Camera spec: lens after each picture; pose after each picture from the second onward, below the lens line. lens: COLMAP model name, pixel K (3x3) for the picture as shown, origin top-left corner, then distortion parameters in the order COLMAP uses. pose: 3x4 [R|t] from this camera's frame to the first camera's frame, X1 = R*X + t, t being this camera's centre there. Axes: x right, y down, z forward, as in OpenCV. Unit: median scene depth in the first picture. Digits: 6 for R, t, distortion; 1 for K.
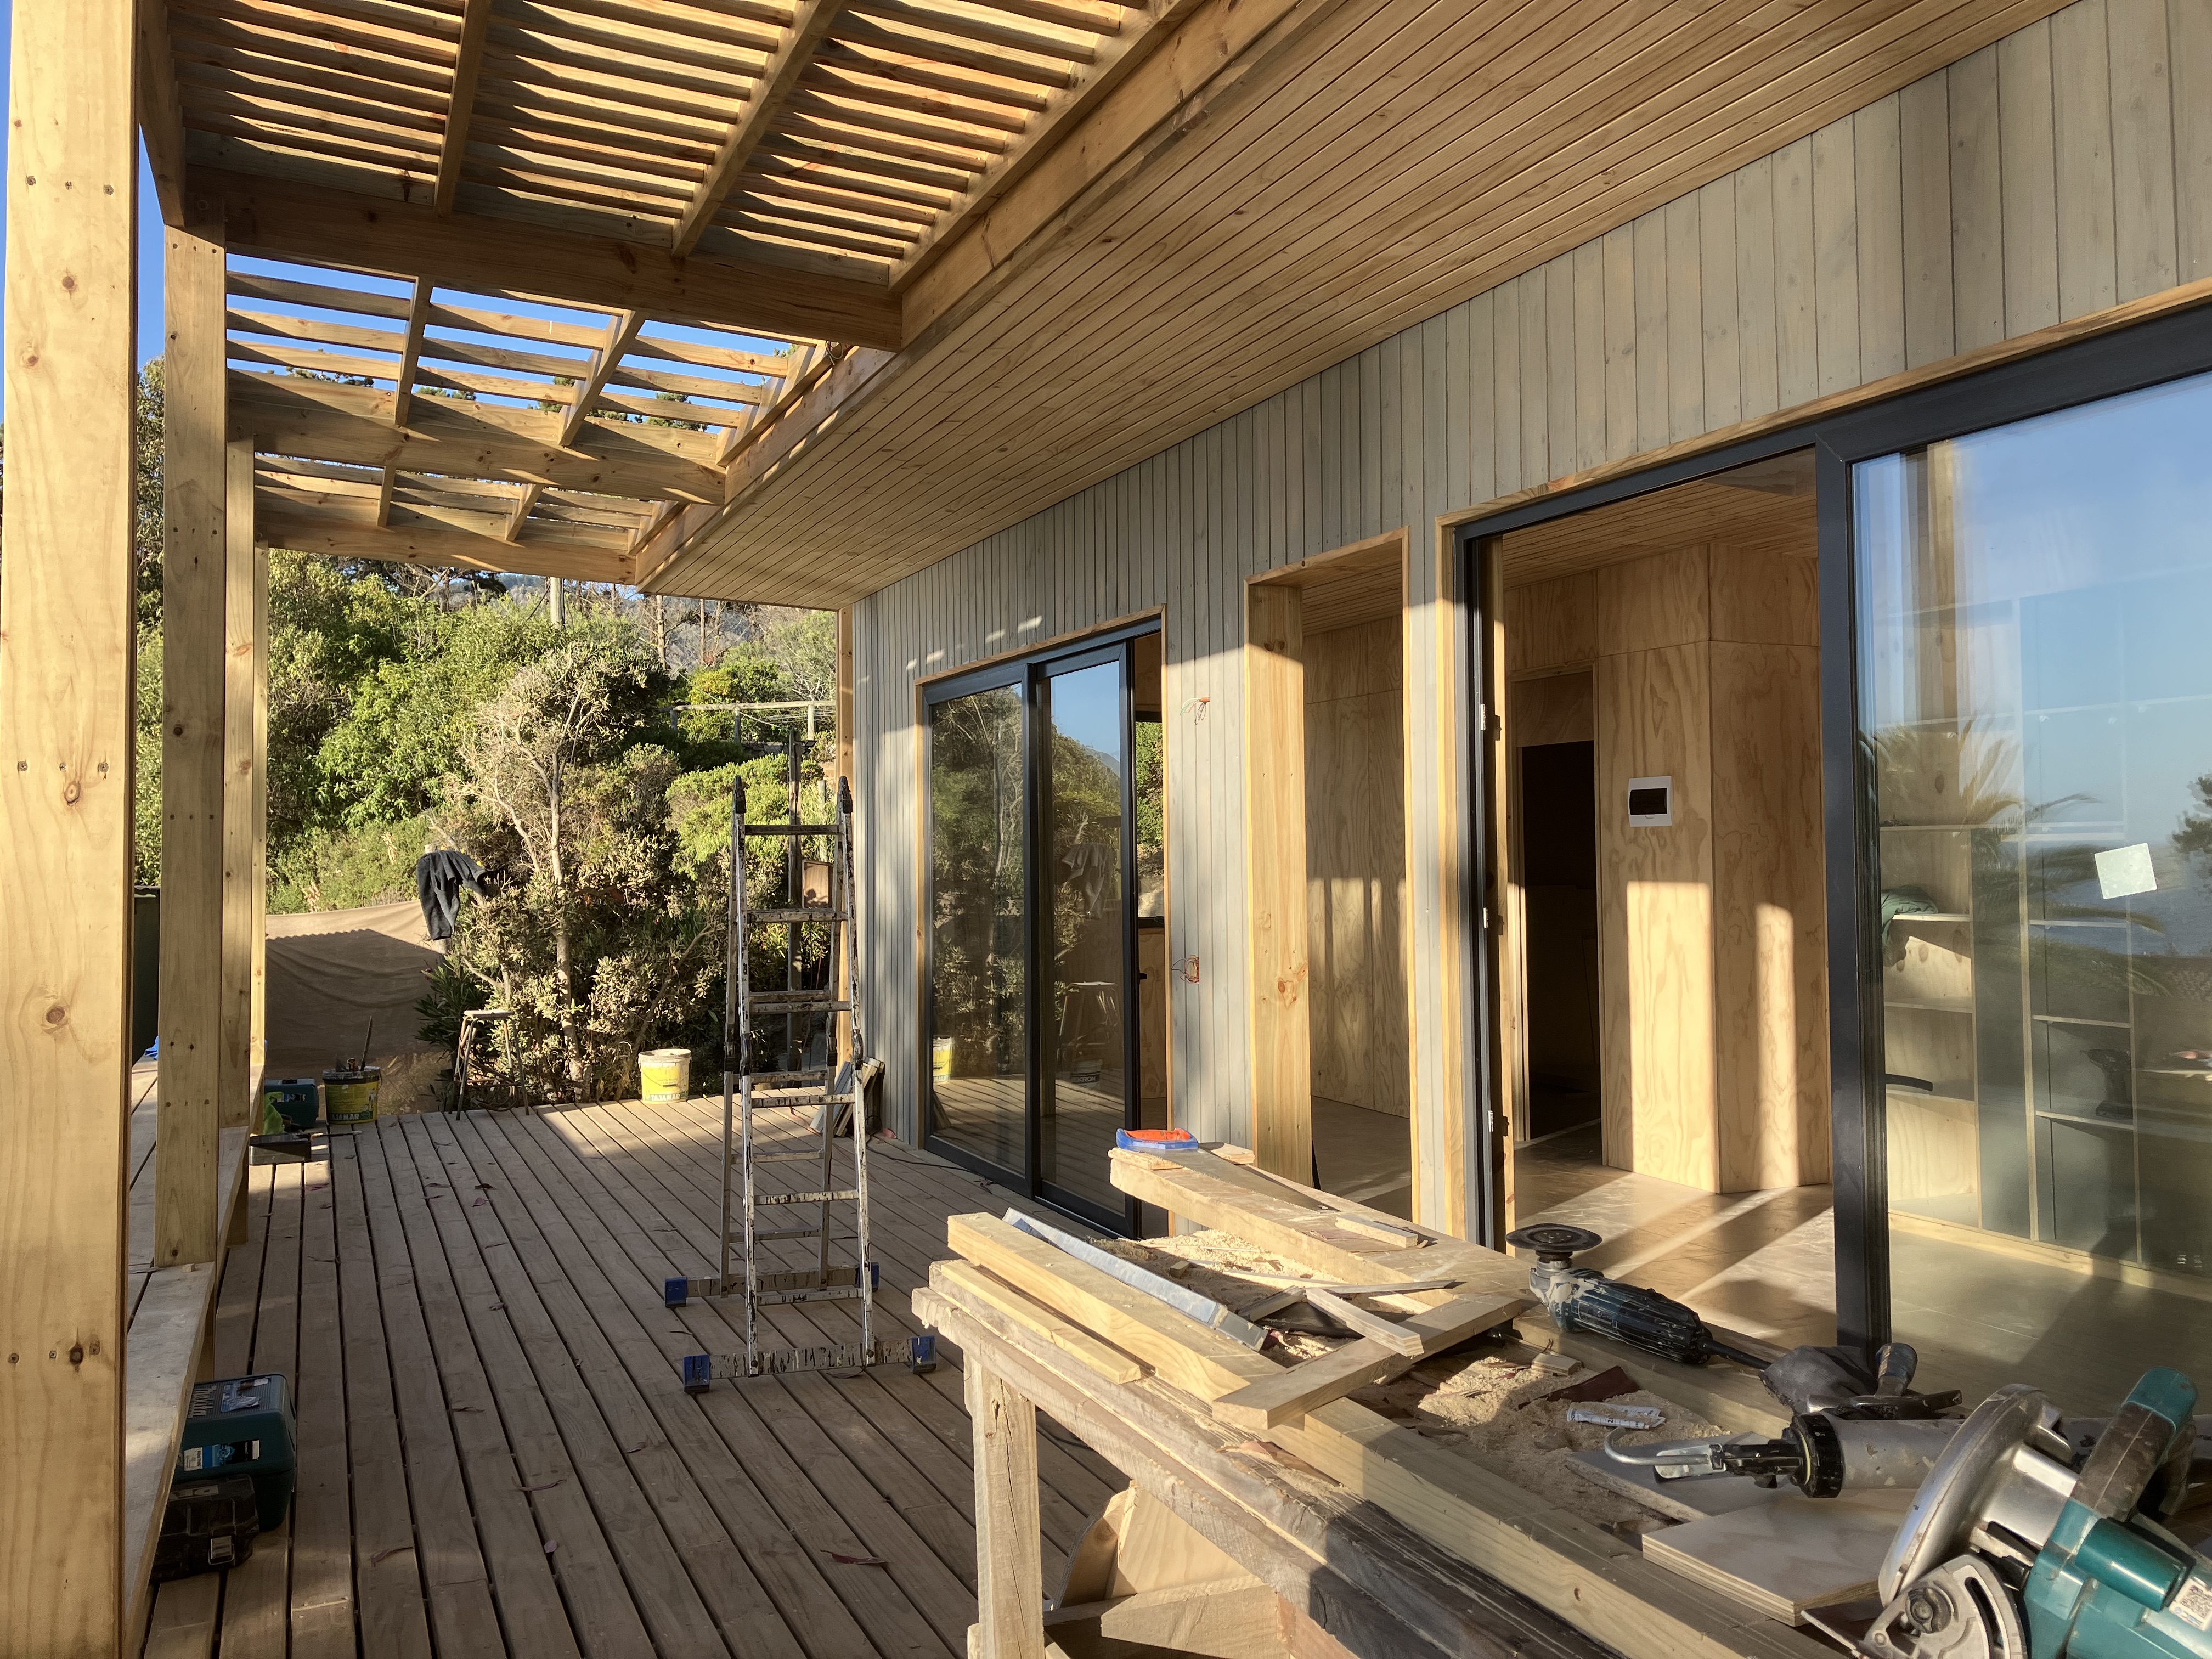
lens RADIAL K [[1881.6, 0, 1106.0], [0, 1881.6, 829.5], [0, 0, 1]] dist [-0.001468, -0.000892]
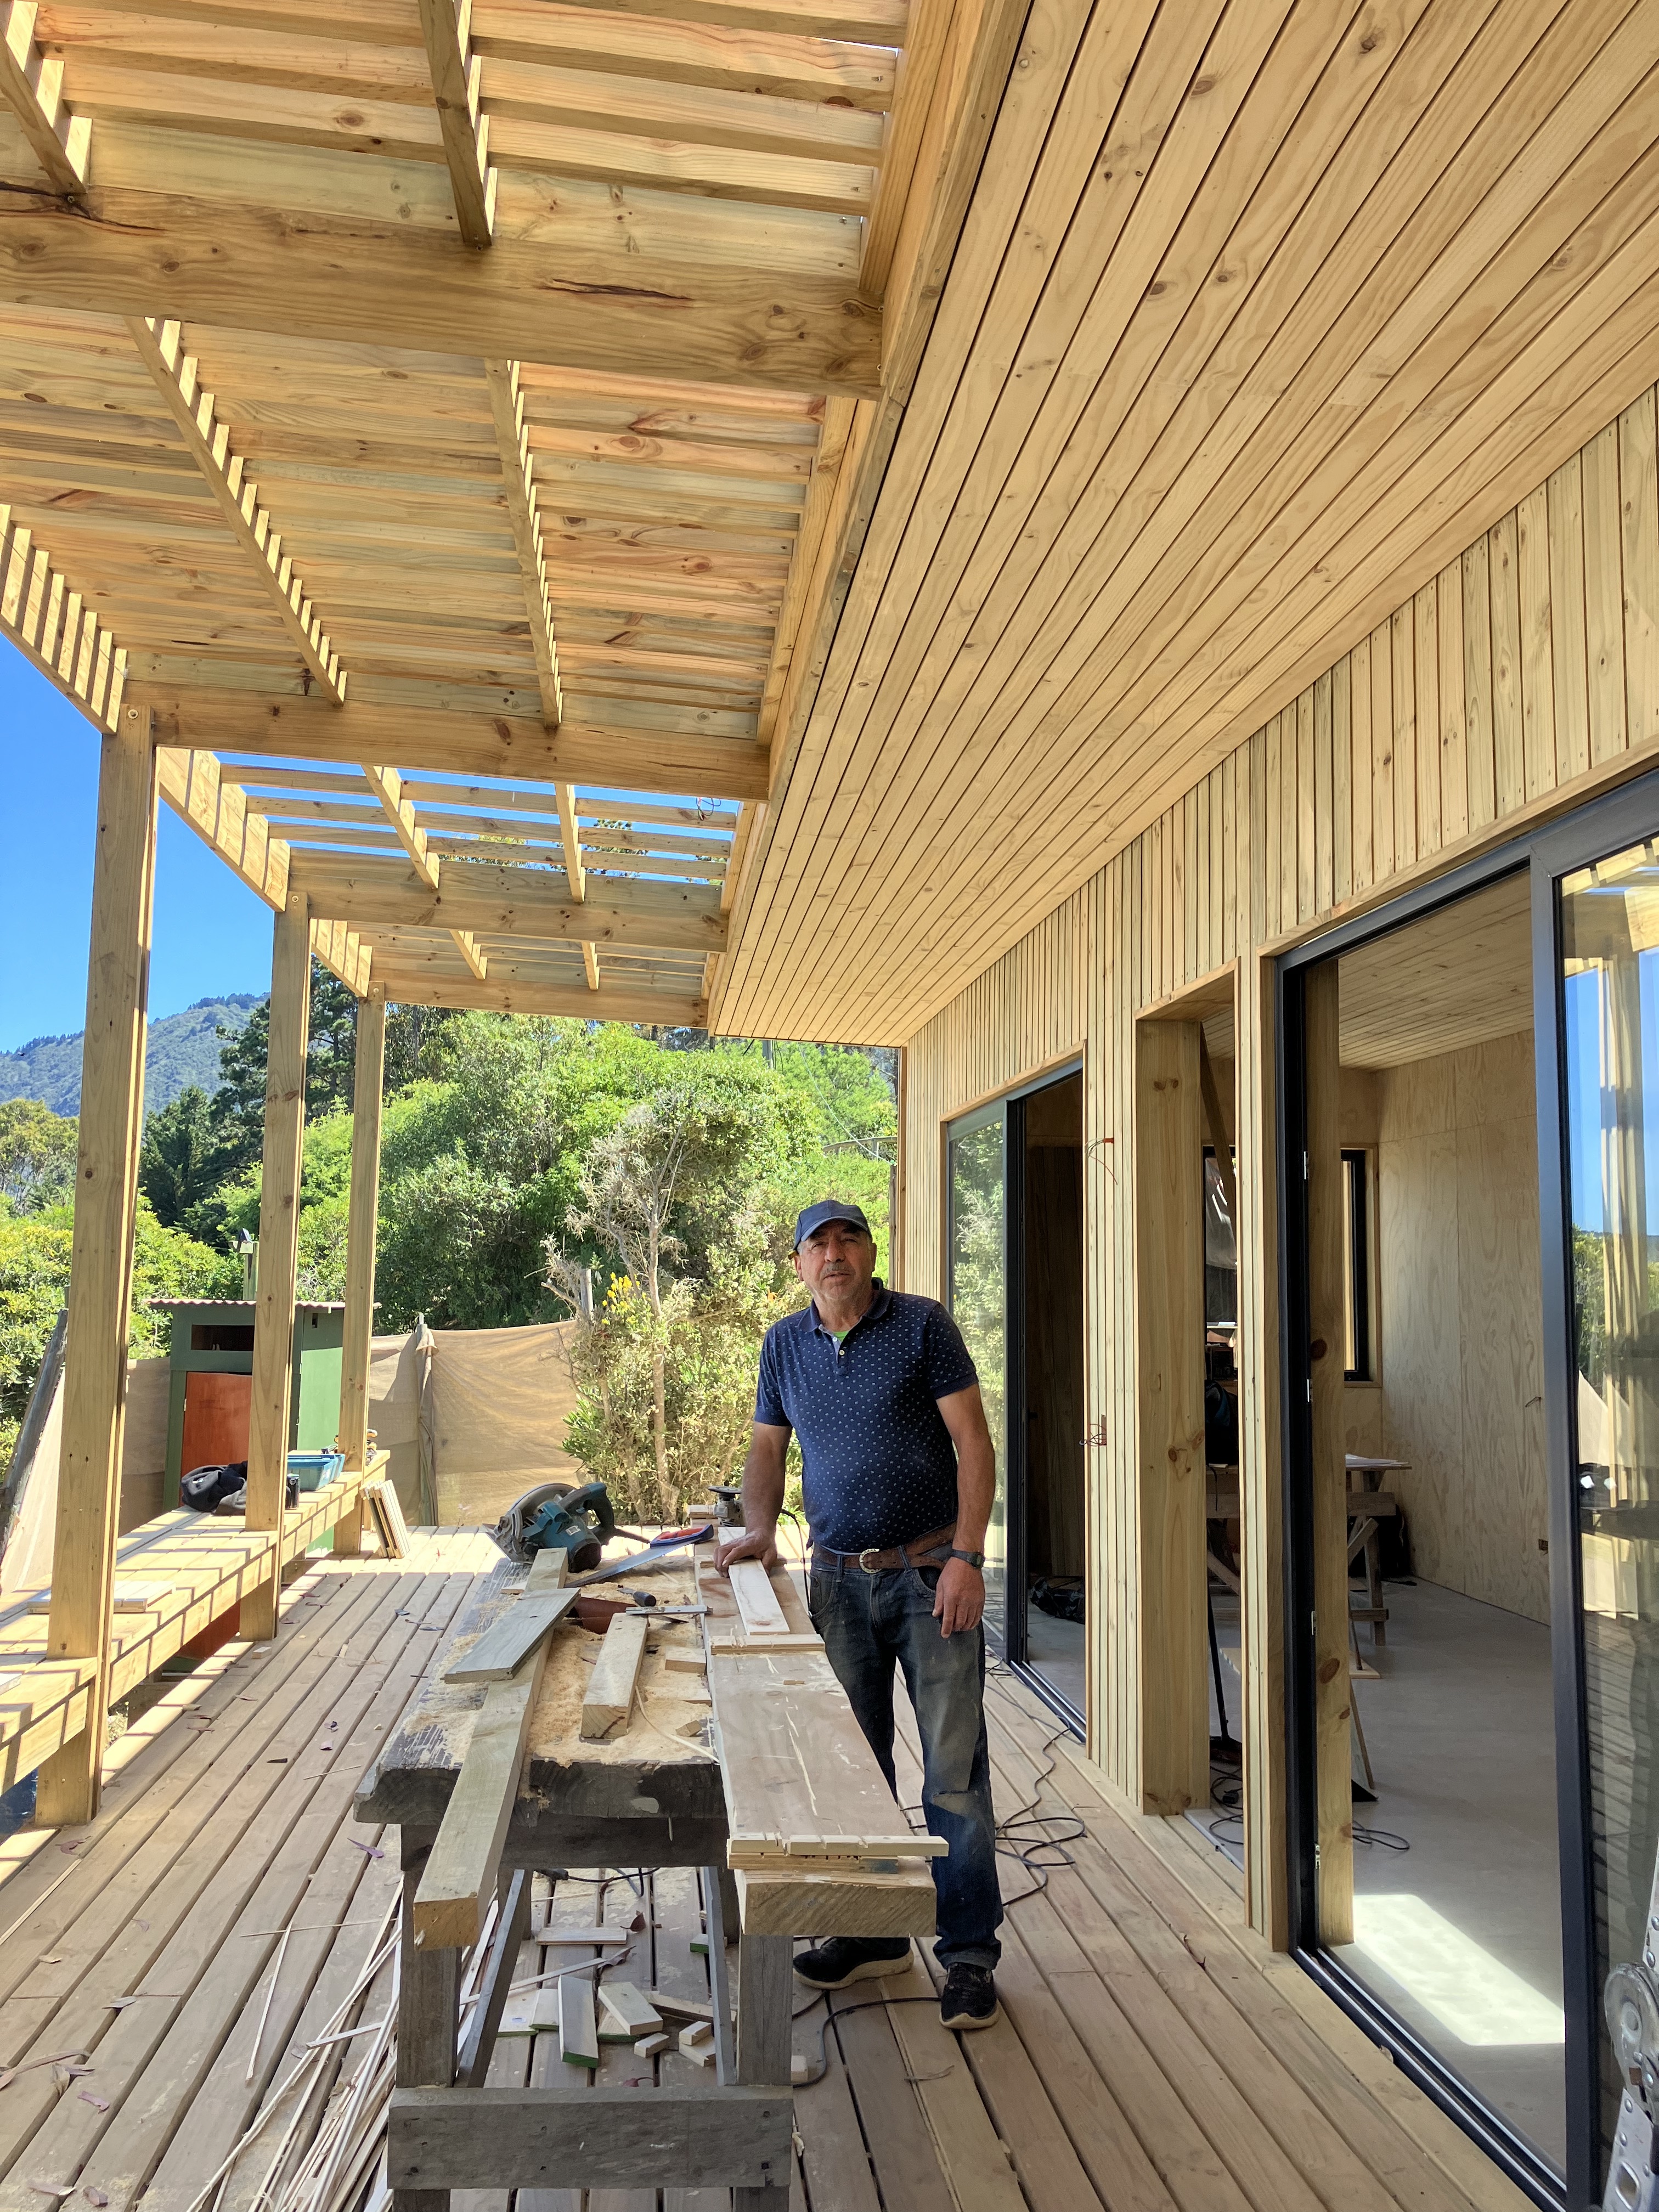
lens RADIAL K [[1881.6, 0, 829.5], [0, 1881.6, 1106.0], [0, 0, 1]] dist [-0.001468, -0.000892]
pose [[0.945237, -0.004720, -0.326350, 0.240108], [-0.020476, 0.997068, -0.073728, -0.015694], [0.325742, 0.076372, 0.942369, 0.066652]]
